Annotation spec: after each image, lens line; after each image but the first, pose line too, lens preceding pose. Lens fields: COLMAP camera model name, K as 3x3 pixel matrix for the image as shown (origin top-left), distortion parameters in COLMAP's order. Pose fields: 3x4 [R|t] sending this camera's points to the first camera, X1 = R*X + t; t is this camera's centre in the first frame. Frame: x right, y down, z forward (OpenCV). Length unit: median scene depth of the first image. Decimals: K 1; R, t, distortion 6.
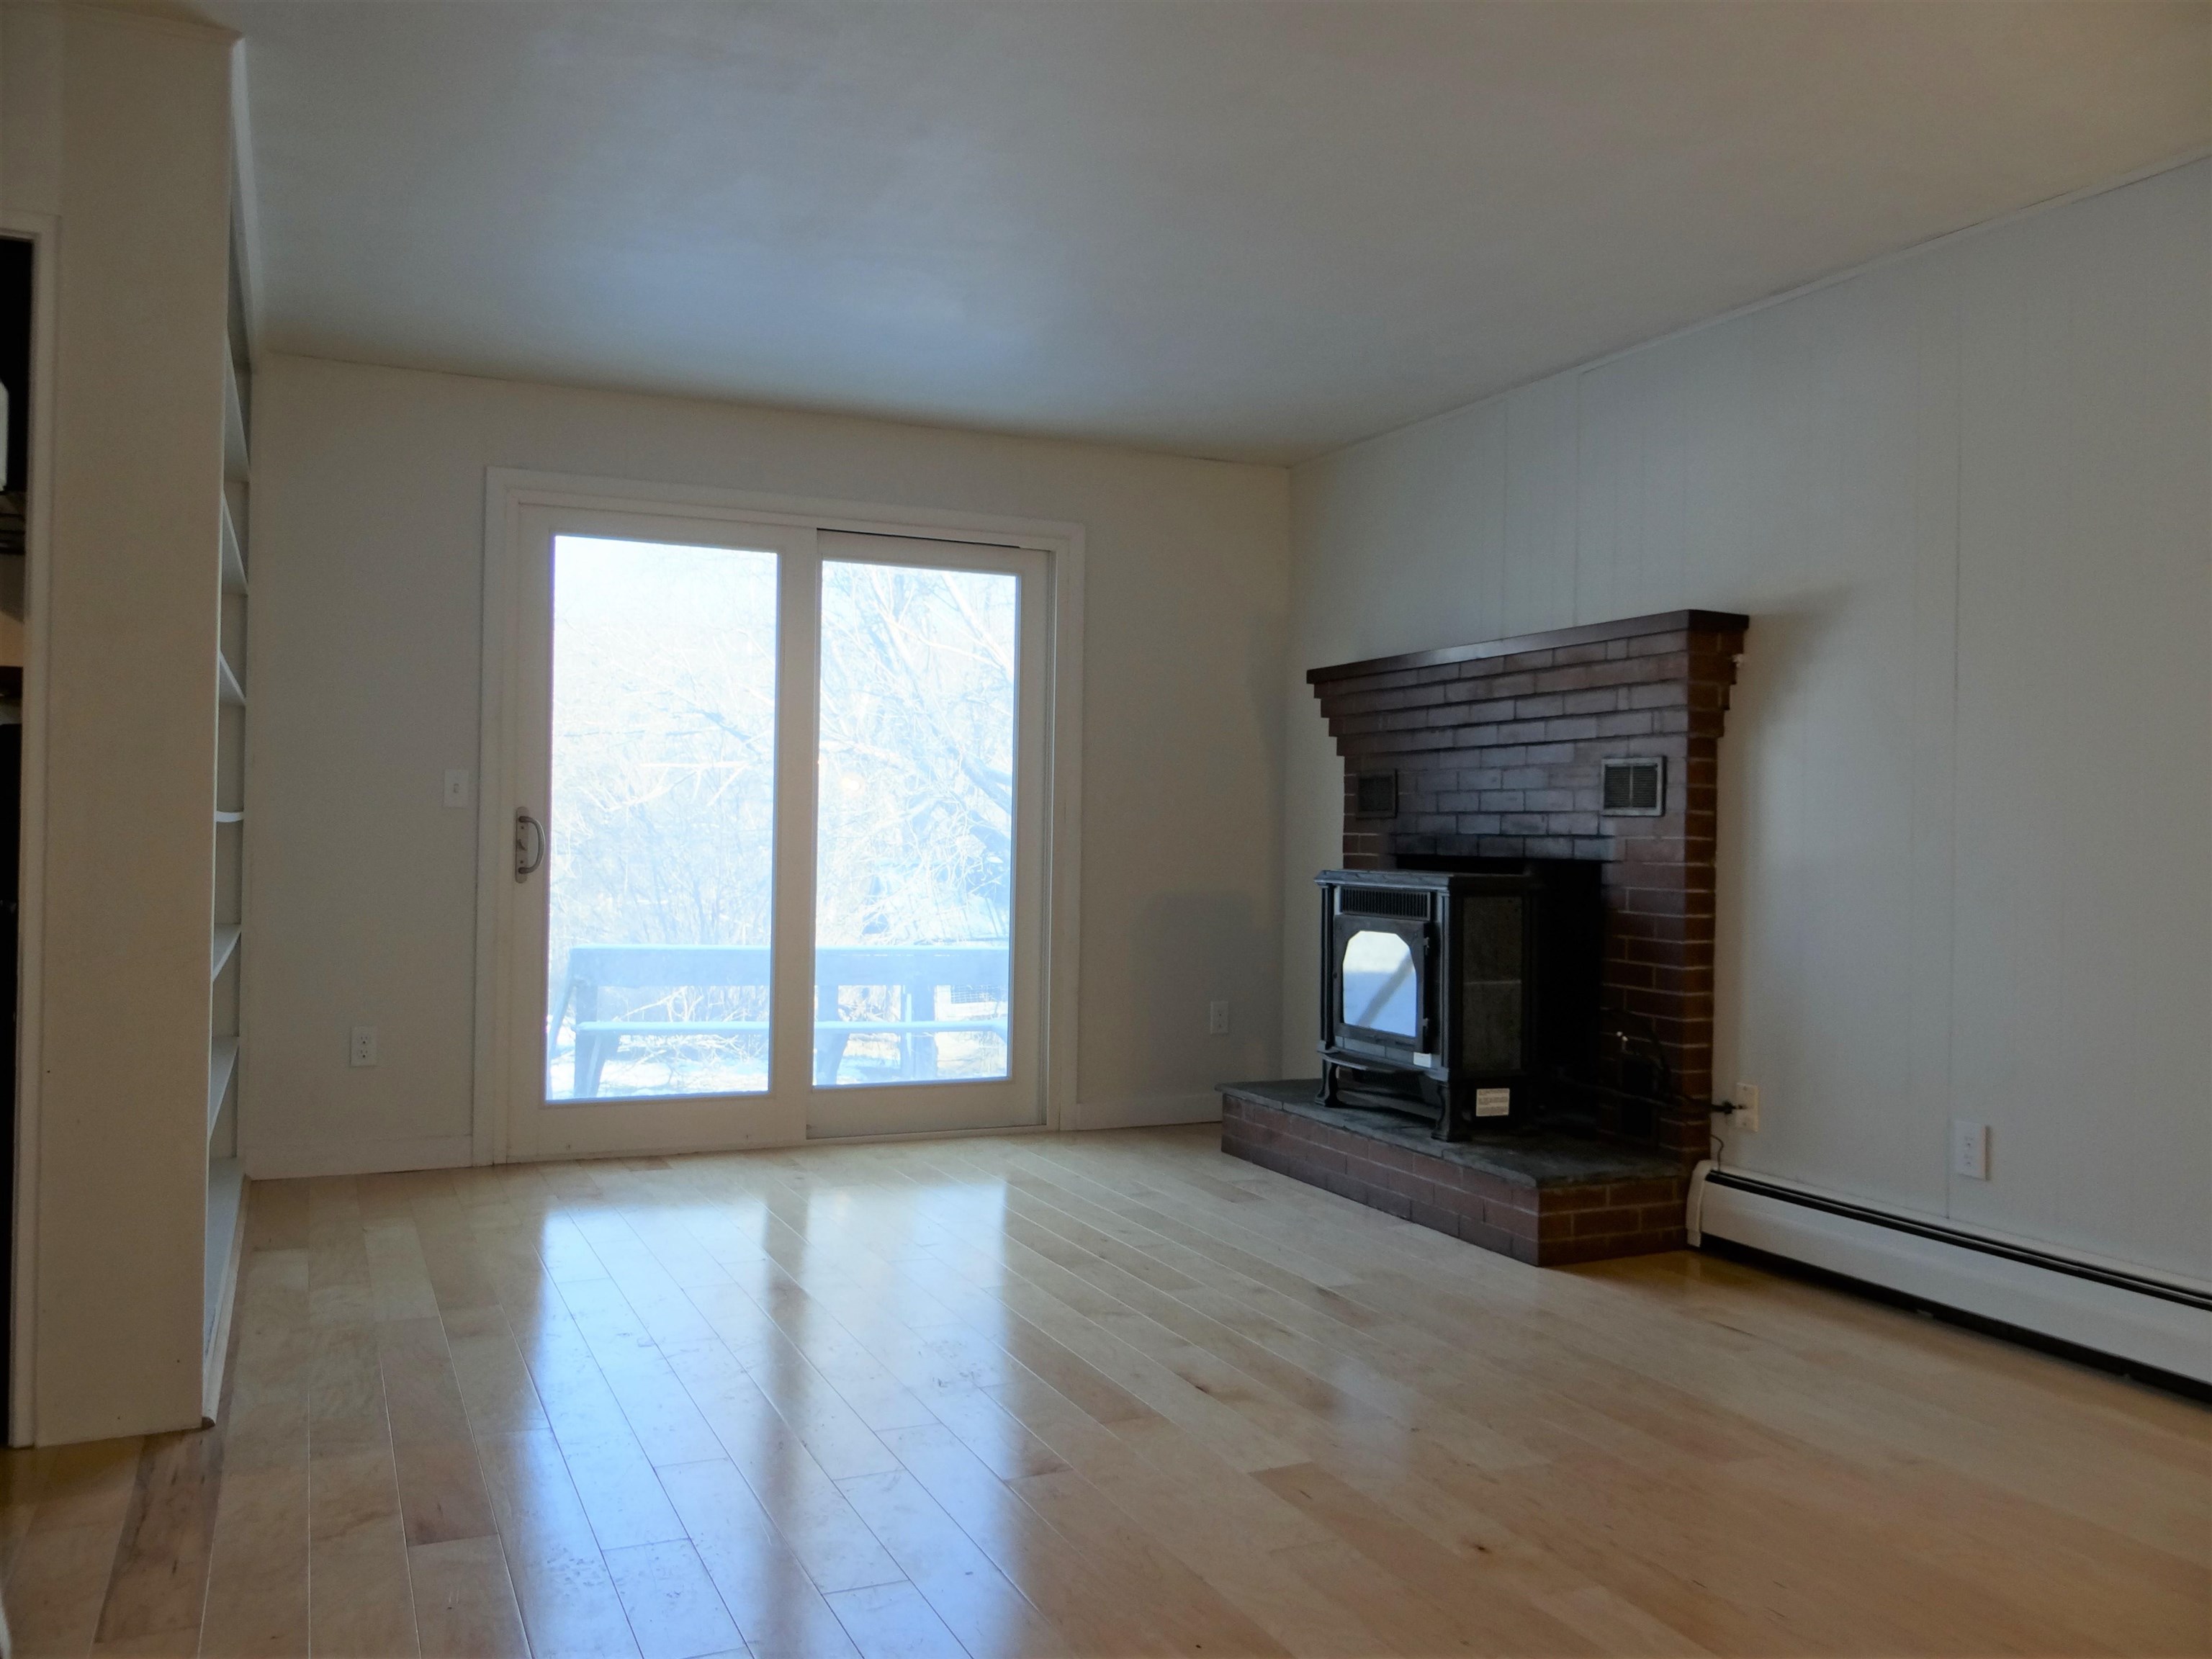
lens RADIAL K [[1740.2, 0, 1106.0], [0, 1740.2, 829.5], [0, 0, 1]] dist [0.013056, 0.006009]
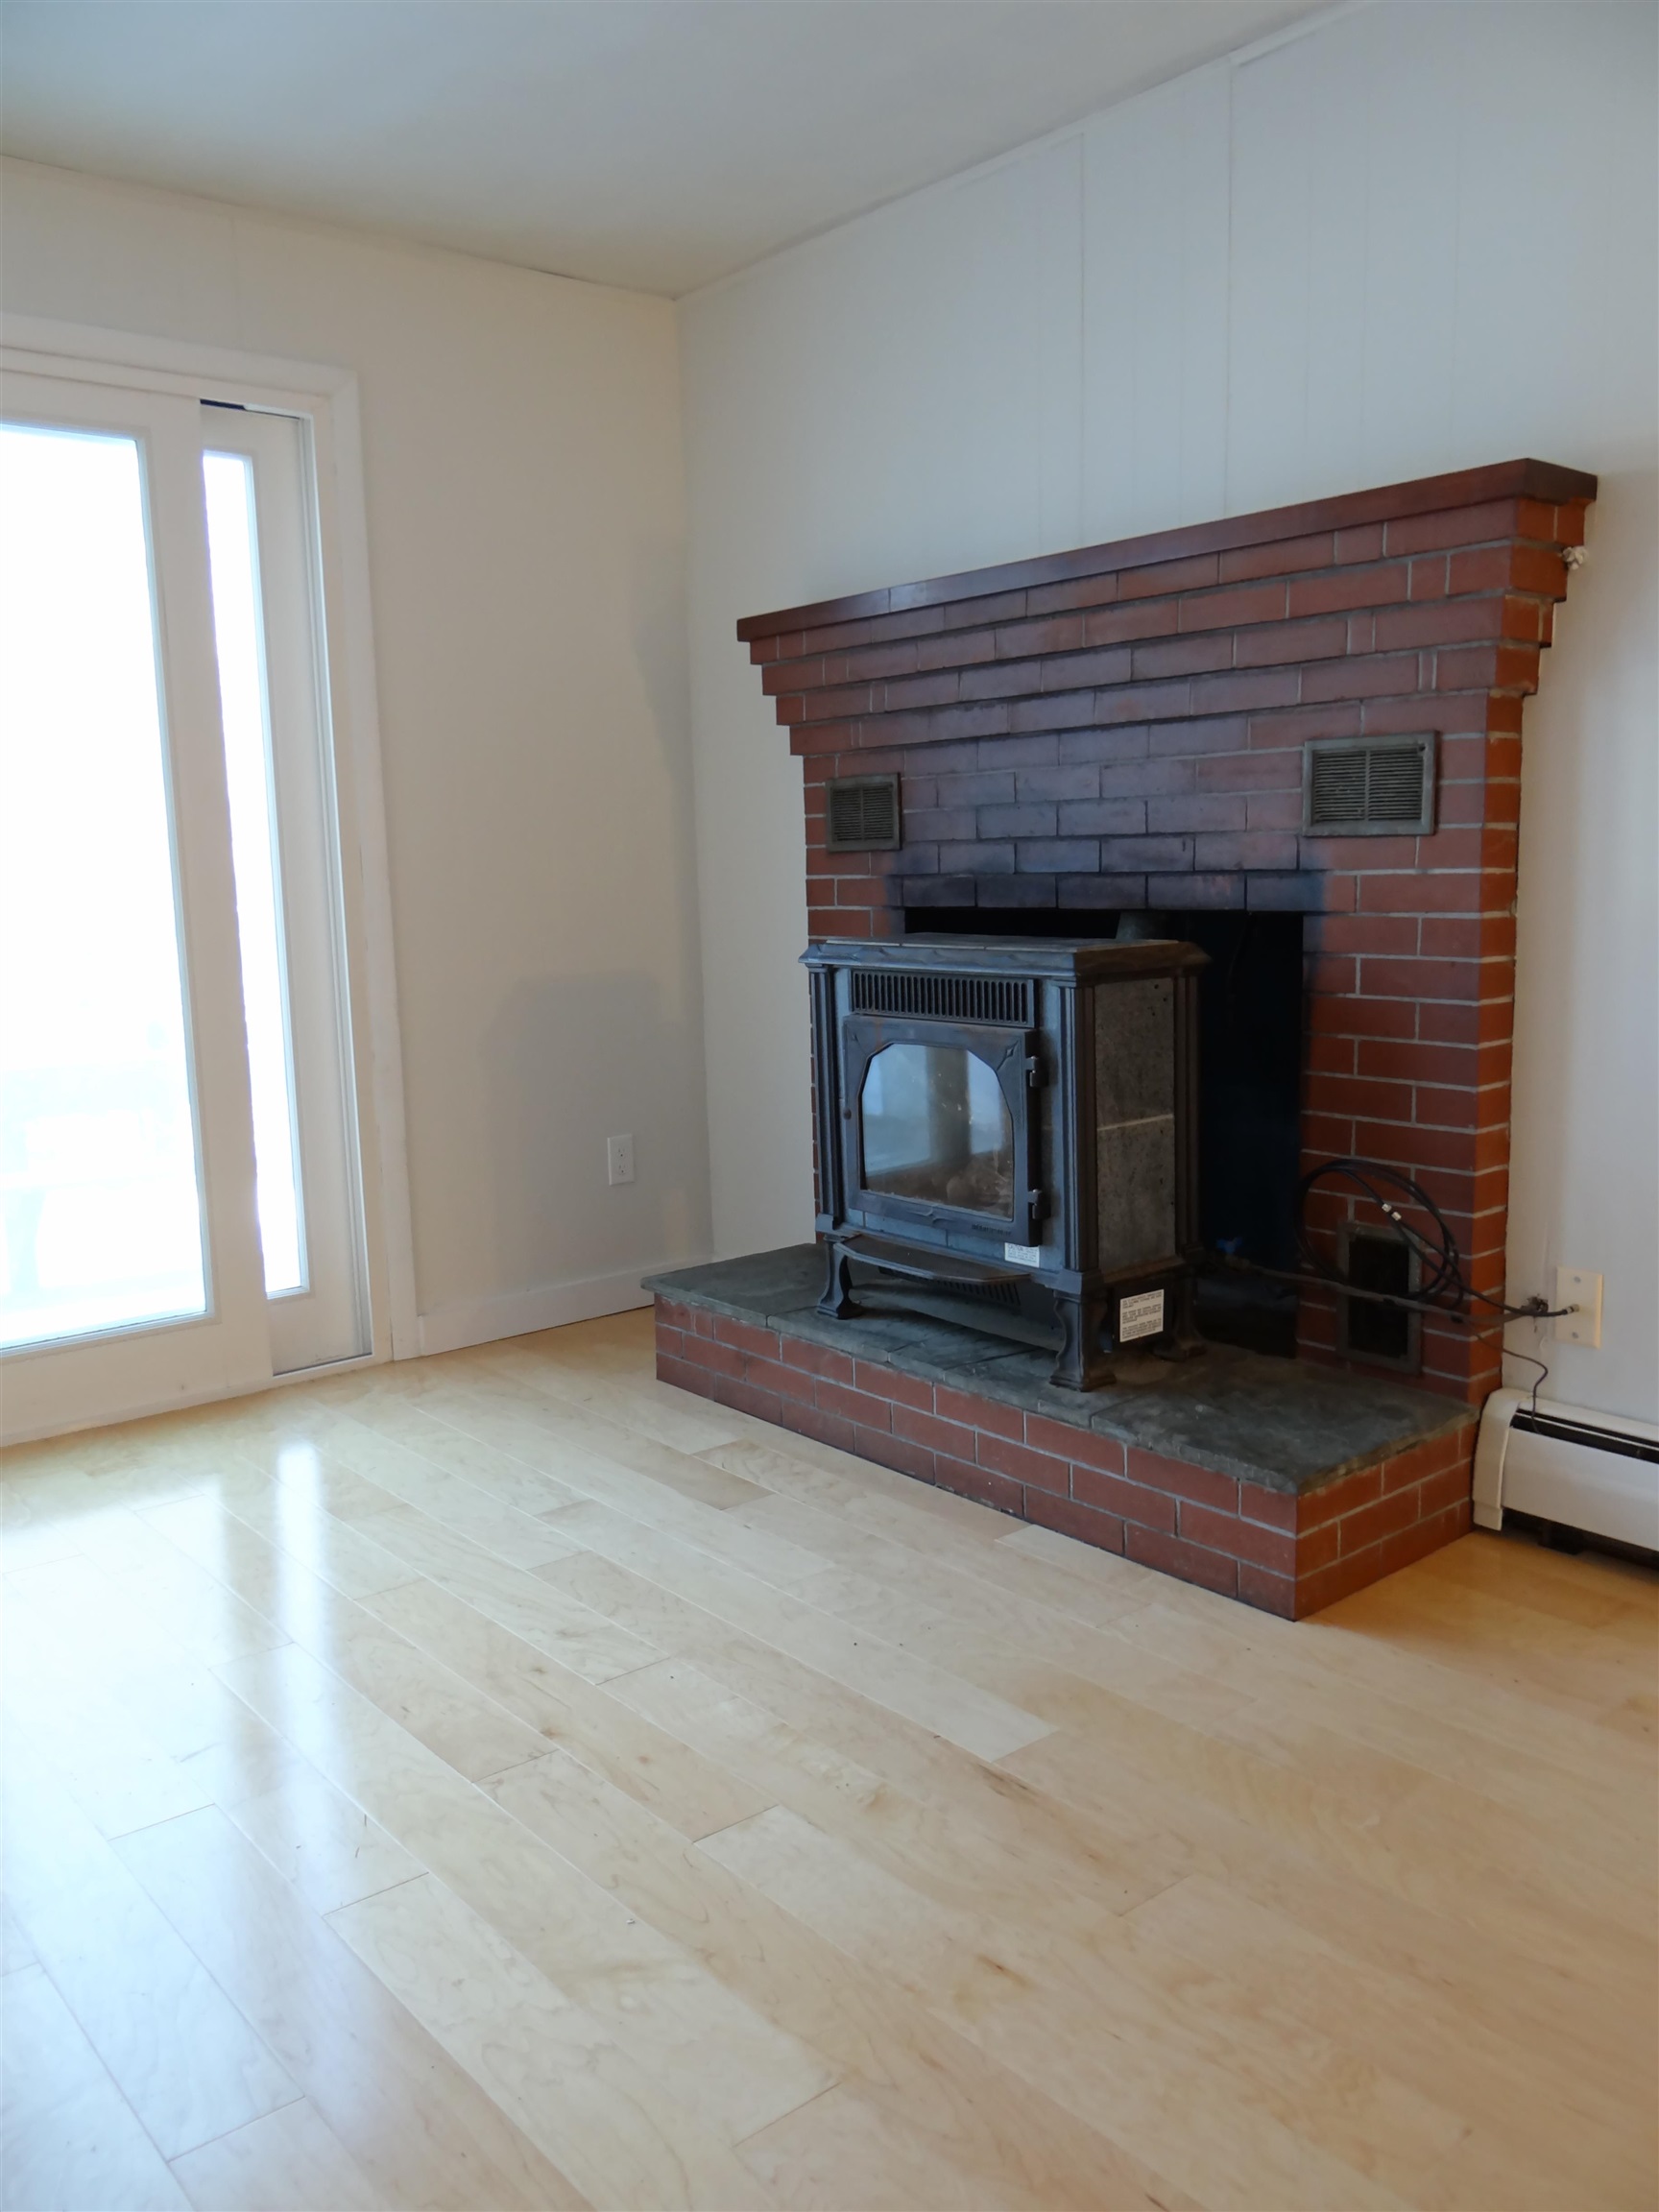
lens RADIAL K [[1732.0, 0, 829.5], [0, 1732.0, 1106.0], [0, 0, 1]] dist [-0.004911, 0.001119]
pose [[0.963599, -0.080654, 0.254894, -0.032046], [0.042328, 0.987409, 0.152420, -0.013364], [-0.263978, -0.136083, 0.954881, 0.430887]]
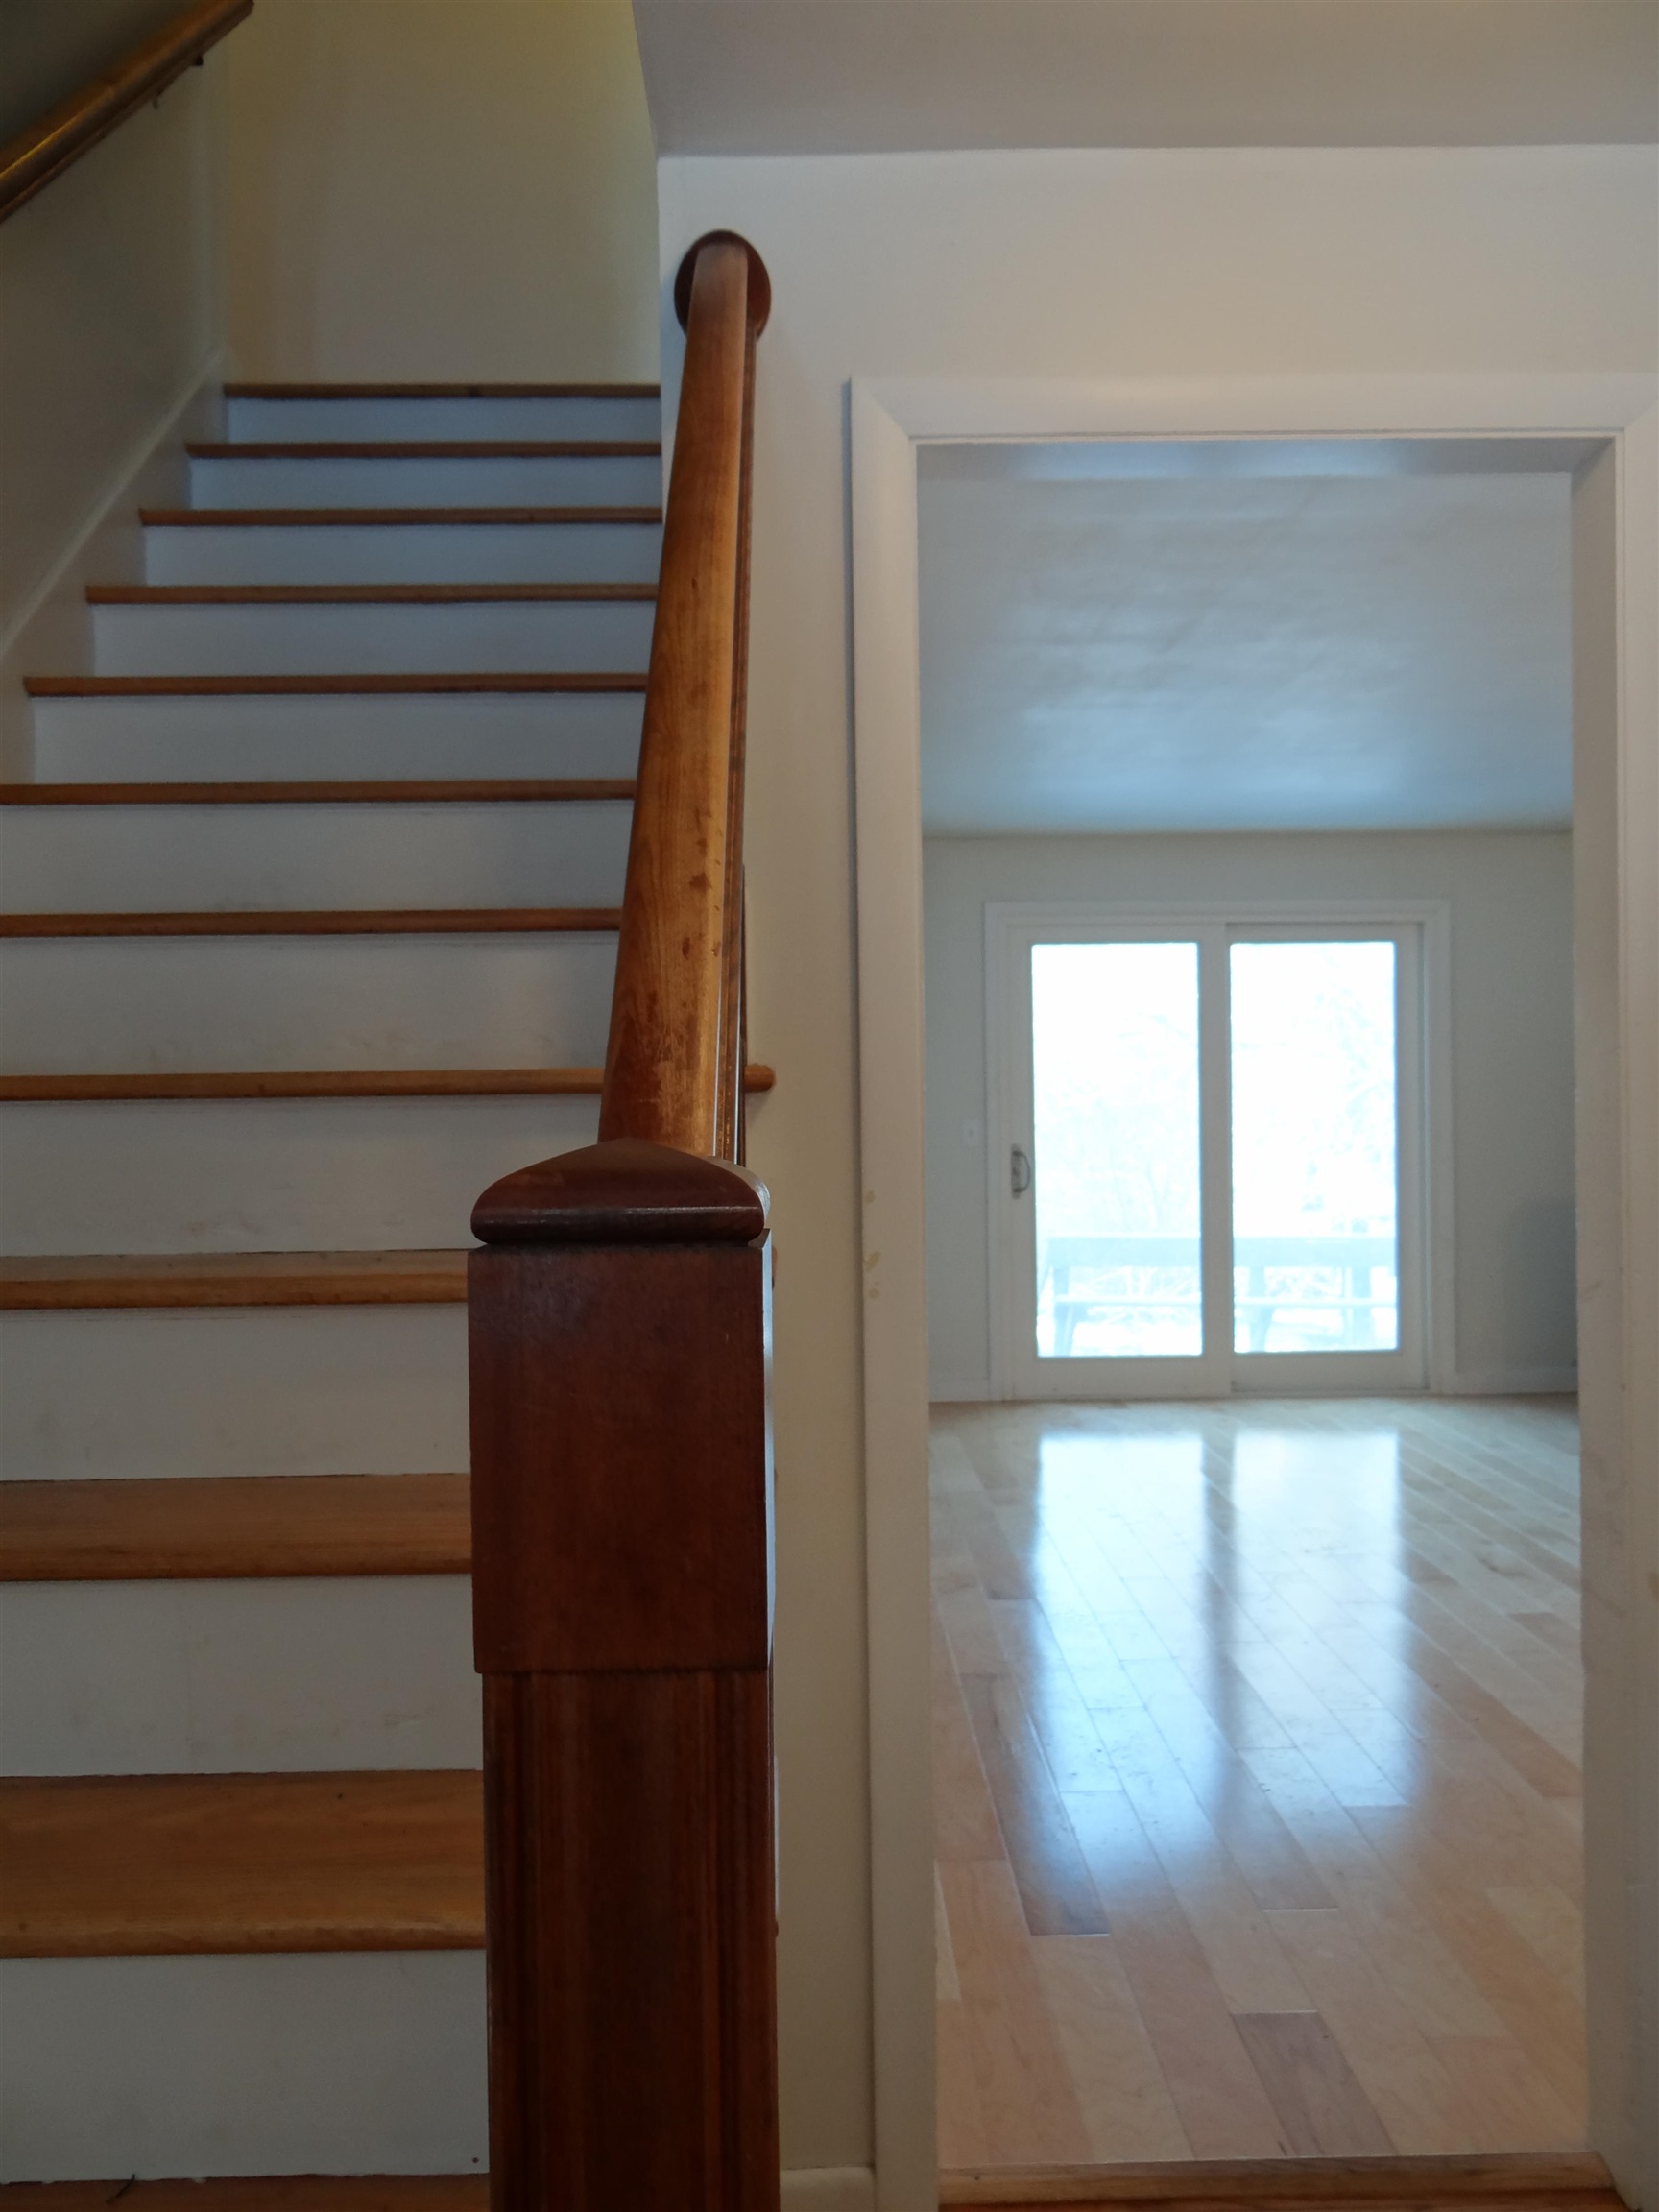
lens RADIAL K [[1740.2, 0, 829.5], [0, 1740.2, 1106.0], [0, 0, 1]] dist [0.013056, 0.006009]
pose [[0.915531, -0.026848, -0.401350, 0.093303], [0.029883, 0.999553, 0.001303, -0.053493], [0.401135, -0.013186, 0.915924, -0.355448]]
